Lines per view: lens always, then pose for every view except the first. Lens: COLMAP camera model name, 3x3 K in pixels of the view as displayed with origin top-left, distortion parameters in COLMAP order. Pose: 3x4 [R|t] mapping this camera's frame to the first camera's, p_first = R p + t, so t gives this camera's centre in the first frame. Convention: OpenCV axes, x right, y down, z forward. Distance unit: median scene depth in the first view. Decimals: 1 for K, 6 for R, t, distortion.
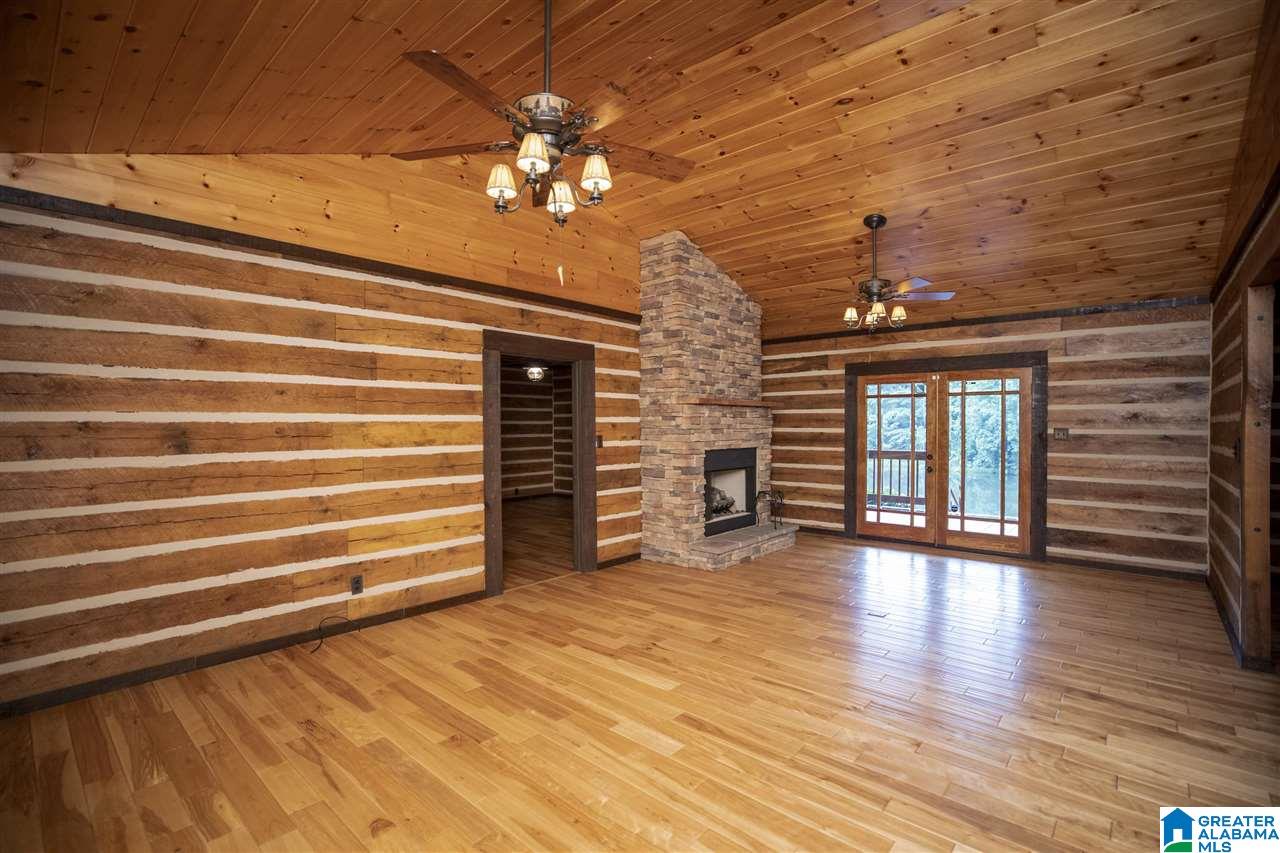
lens RADIAL K [[580.8, 0, 640.4], [0, 580.8, 427.1], [0, 0, 1]] dist [-0.017947, 0.001741]
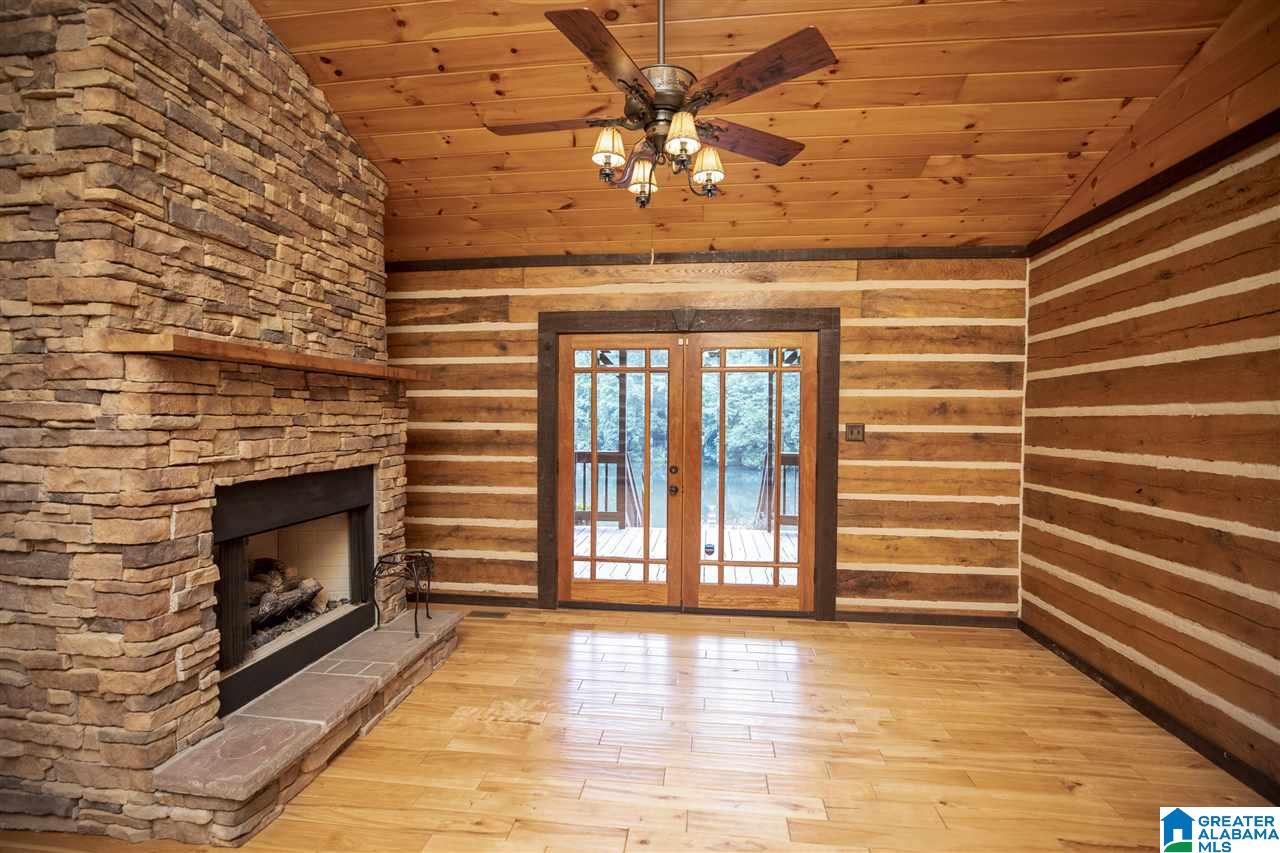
lens RADIAL K [[580.8, 0, 640.5], [0, 580.8, 425.7], [0, 0, 1]] dist [-0.017947, 0.001741]
pose [[0.821210, -0.005470, 0.570600, 0.117844], [-0.001487, 0.999930, 0.011726, -0.002853], [-0.570624, -0.010478, 0.821144, 0.524755]]
